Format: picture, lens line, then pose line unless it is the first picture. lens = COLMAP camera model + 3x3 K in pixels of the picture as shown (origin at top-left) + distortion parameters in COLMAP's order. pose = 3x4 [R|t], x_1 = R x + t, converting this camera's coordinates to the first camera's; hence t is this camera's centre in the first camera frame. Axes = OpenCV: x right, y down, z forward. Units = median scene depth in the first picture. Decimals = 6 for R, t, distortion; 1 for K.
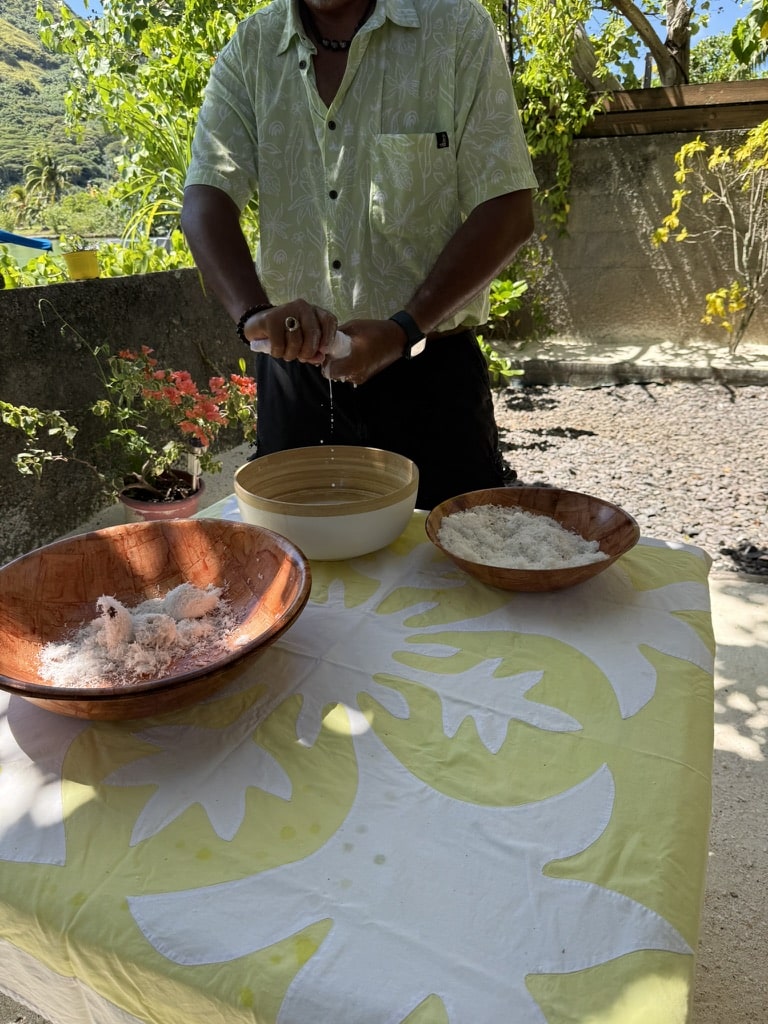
lens RADIAL K [[727.2, 0, 376.7], [0, 727.2, 502.1], [0, 0, 1]] dist [0.004619, -0.008739]
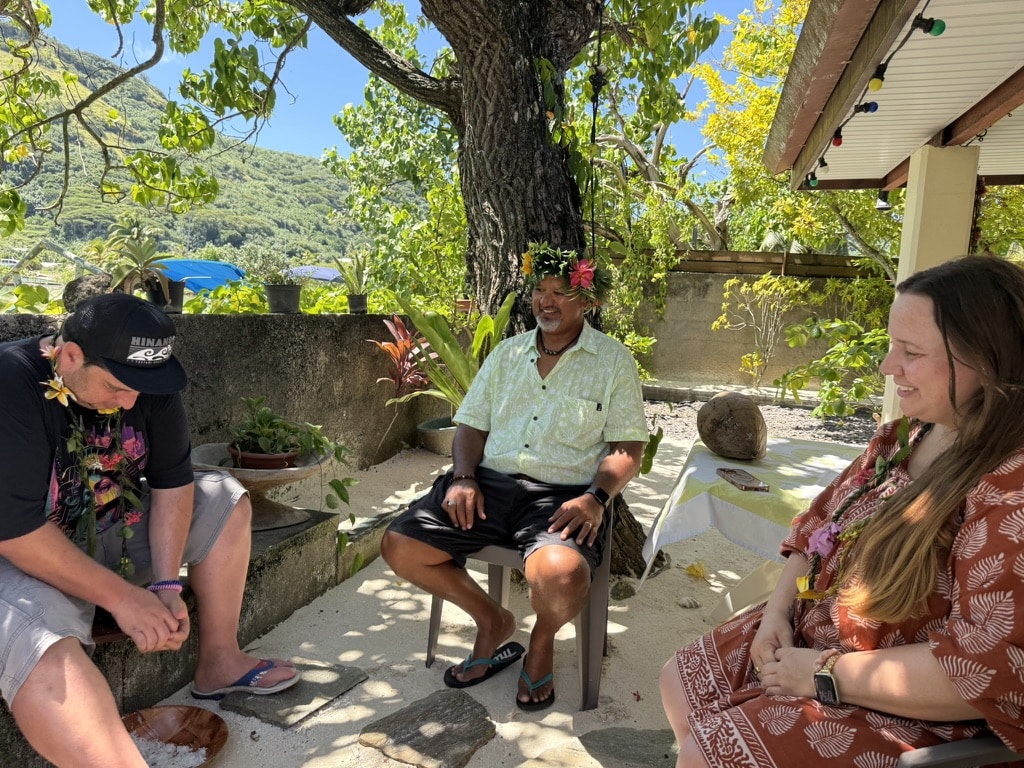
lens RADIAL K [[721.1, 0, 512.0], [0, 721.1, 384.0], [0, 0, 1]] dist [0.066076, -0.107194]
pose [[0.989325, 0.081141, 0.121043, -0.617624], [-0.046541, 0.963070, -0.265198, 0.540332], [-0.138092, 0.256733, 0.956566, -1.206437]]
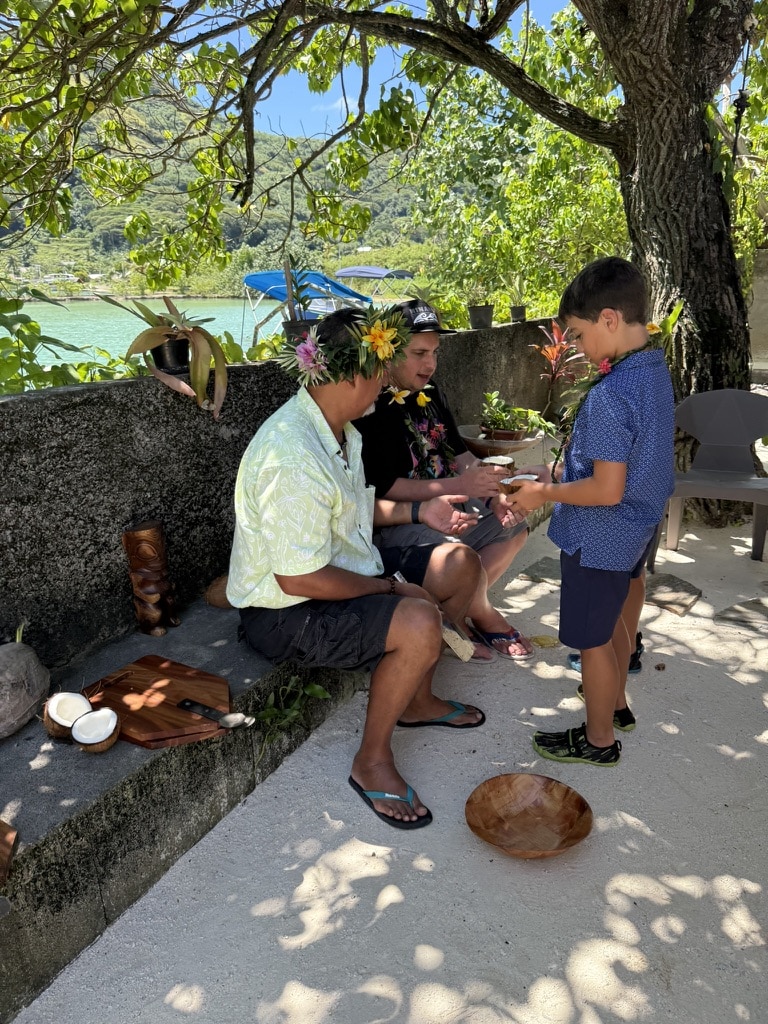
lens RADIAL K [[731.0, 0, 384.0], [0, 731.0, 512.0], [0, 0, 1]] dist [0.001168, -0.000910]
pose [[0.996047, 0.050417, -0.073132, -1.217144], [-0.055607, 0.995942, -0.070763, 0.762020], [0.069268, 0.074550, 0.994809, -1.975883]]
